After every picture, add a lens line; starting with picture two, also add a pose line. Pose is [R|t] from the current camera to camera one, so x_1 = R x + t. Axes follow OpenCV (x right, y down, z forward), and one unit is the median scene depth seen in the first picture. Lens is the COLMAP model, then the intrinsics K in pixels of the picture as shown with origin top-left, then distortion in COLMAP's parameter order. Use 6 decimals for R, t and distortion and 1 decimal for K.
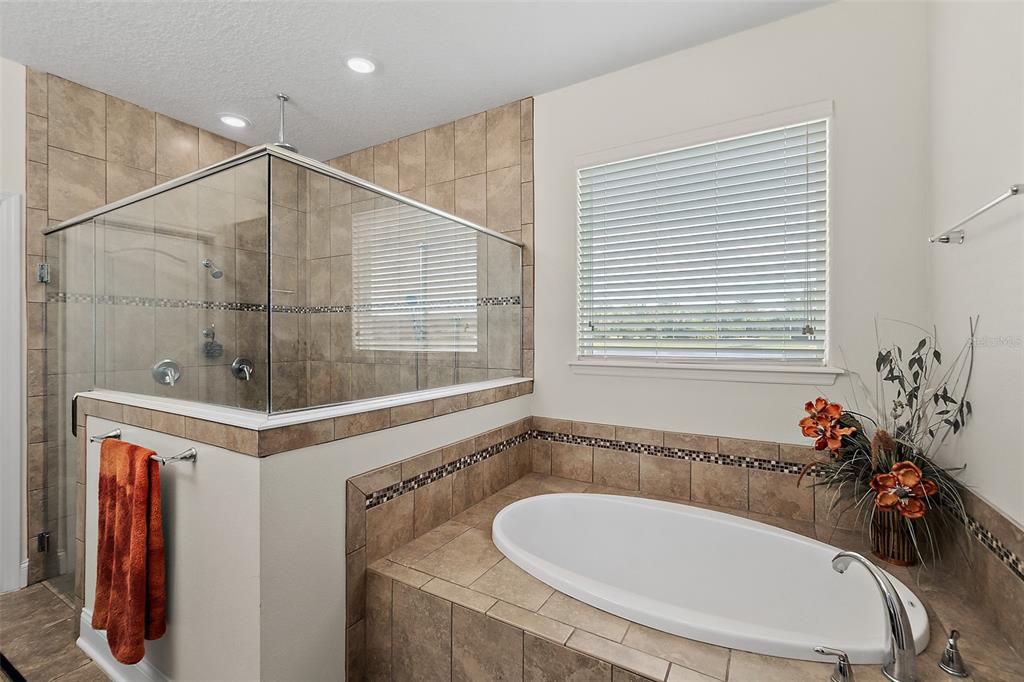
lens RADIAL K [[447.8, 0, 504.4], [0, 447.8, 336.4], [0, 0, 1]] dist [-0.002663, 0.000054]
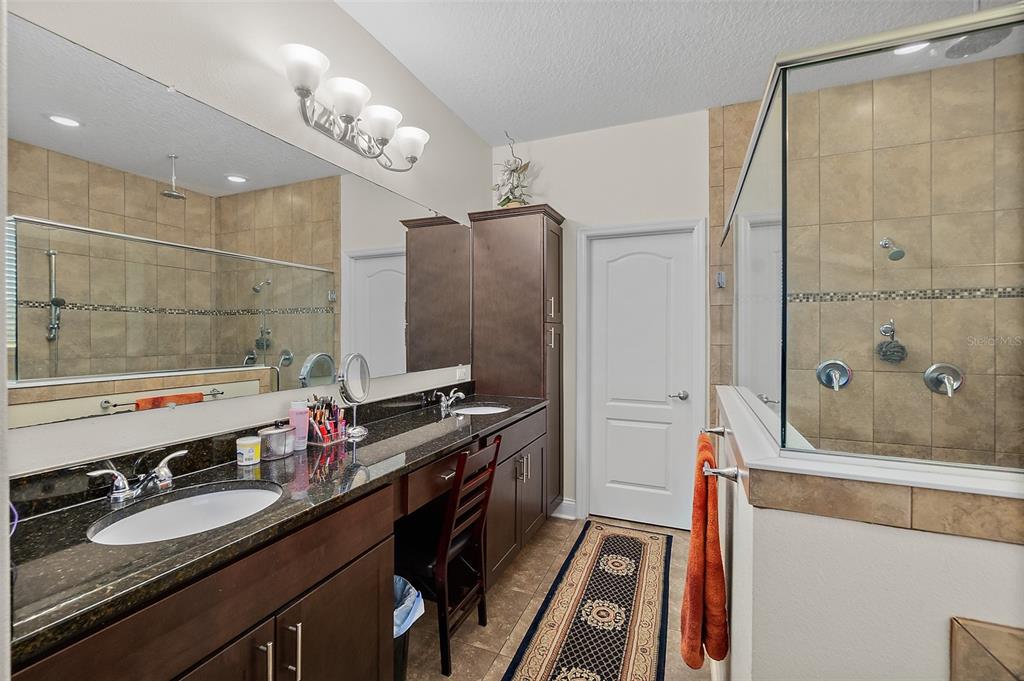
lens RADIAL K [[447.8, 0, 505.5], [0, 447.8, 334.8], [0, 0, 1]] dist [-0.002663, 0.000054]
pose [[0.127010, 0.004455, -0.991891, 0.047467], [-0.003603, 0.999985, 0.004030, -0.000505], [0.991895, 0.003062, 0.127024, 0.244046]]
